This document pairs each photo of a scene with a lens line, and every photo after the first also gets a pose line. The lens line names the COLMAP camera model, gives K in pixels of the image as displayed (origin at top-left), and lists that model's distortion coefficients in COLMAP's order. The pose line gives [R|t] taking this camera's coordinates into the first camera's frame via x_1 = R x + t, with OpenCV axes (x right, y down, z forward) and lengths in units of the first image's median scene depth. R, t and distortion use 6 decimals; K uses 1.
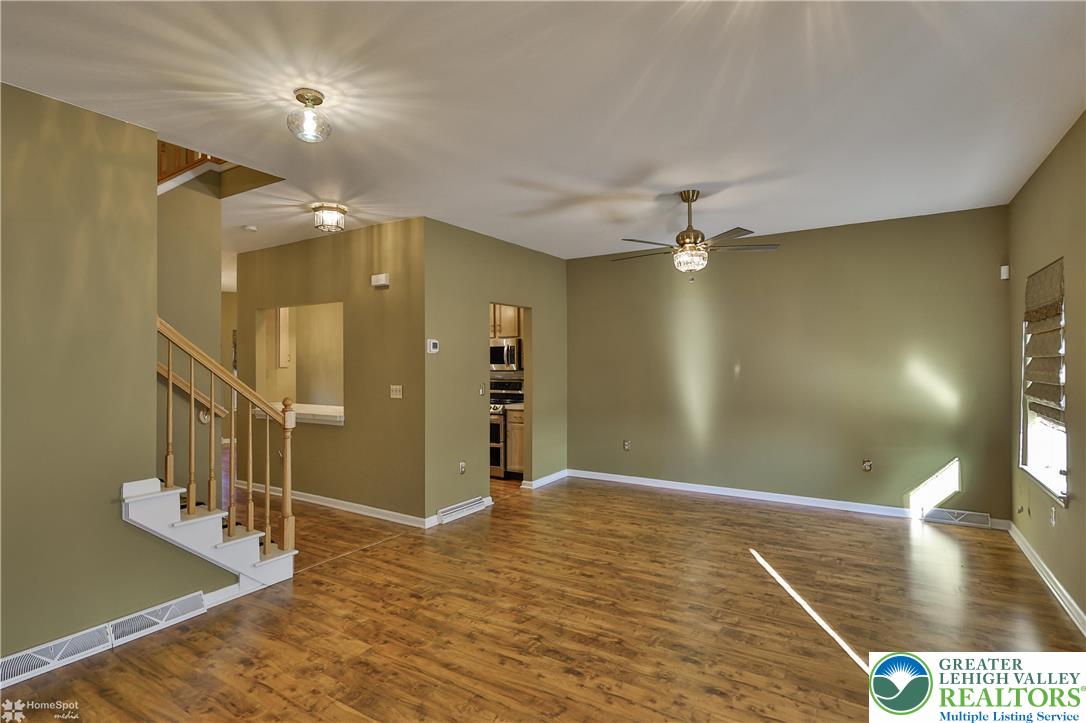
lens RADIAL K [[540.1, 0, 540.1], [0, 540.1, 370.9], [0, 0, 1]] dist [-0.003481, 0.006674]
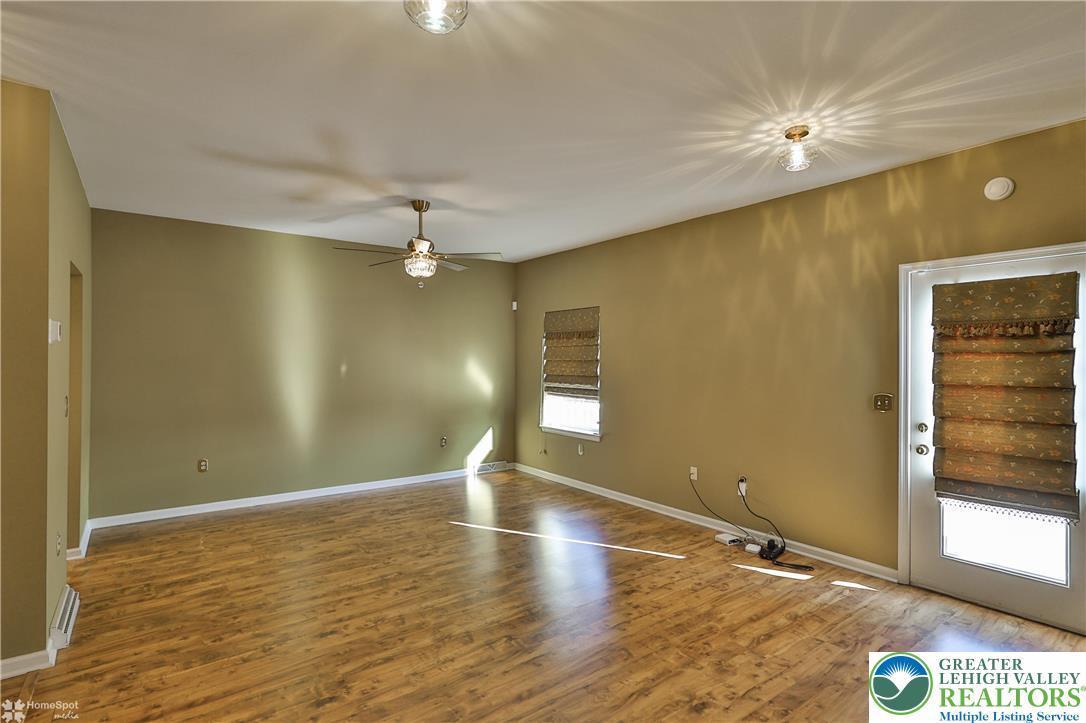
lens RADIAL K [[540.1, 0, 536.0], [0, 540.1, 354.4], [0, 0, 1]] dist [-0.003481, 0.006674]
pose [[0.355416, 0.019044, 0.934514, -0.596009], [0.008665, 0.999682, -0.023667, -0.001653], [-0.934668, 0.016510, 0.355138, 0.382226]]
